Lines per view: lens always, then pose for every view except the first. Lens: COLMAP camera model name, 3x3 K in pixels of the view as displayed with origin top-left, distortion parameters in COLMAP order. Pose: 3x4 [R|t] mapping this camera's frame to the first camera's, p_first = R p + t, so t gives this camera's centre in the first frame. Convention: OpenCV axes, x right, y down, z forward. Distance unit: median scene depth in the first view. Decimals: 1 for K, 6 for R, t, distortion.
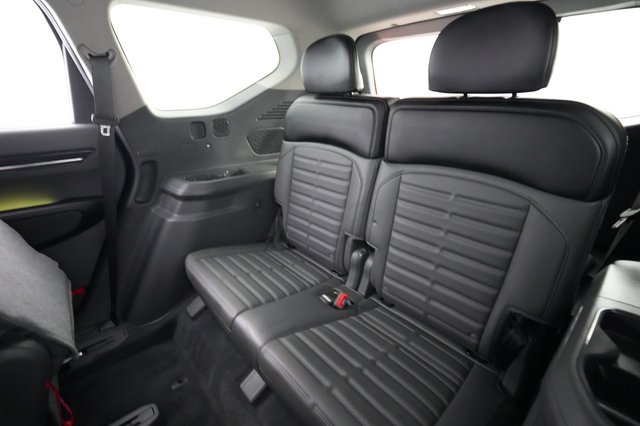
lens RADIAL K [[307.7, 0, 320.0], [0, 307.7, 213.0], [0, 0, 1]] dist [0.001603, 0.000236]
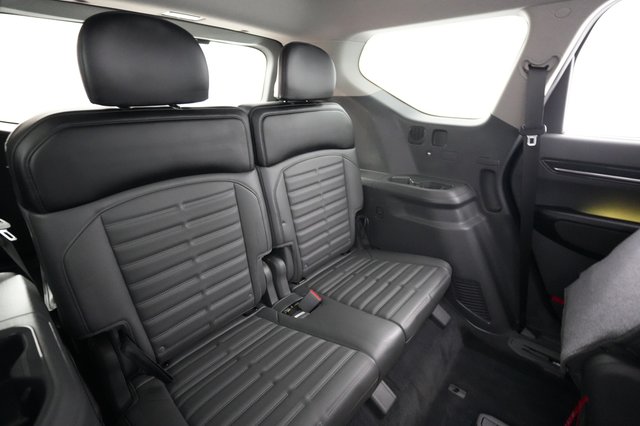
lens RADIAL K [[304.9, 0, 319.4], [0, 304.9, 204.0], [0, 0, 1]] dist [-0.001134, -0.000202]
pose [[-0.134621, -0.327129, 0.935342, -0.823911], [0.377628, 0.855763, 0.353647, -0.357906], [-0.916119, 0.400820, 0.008330, 0.864947]]
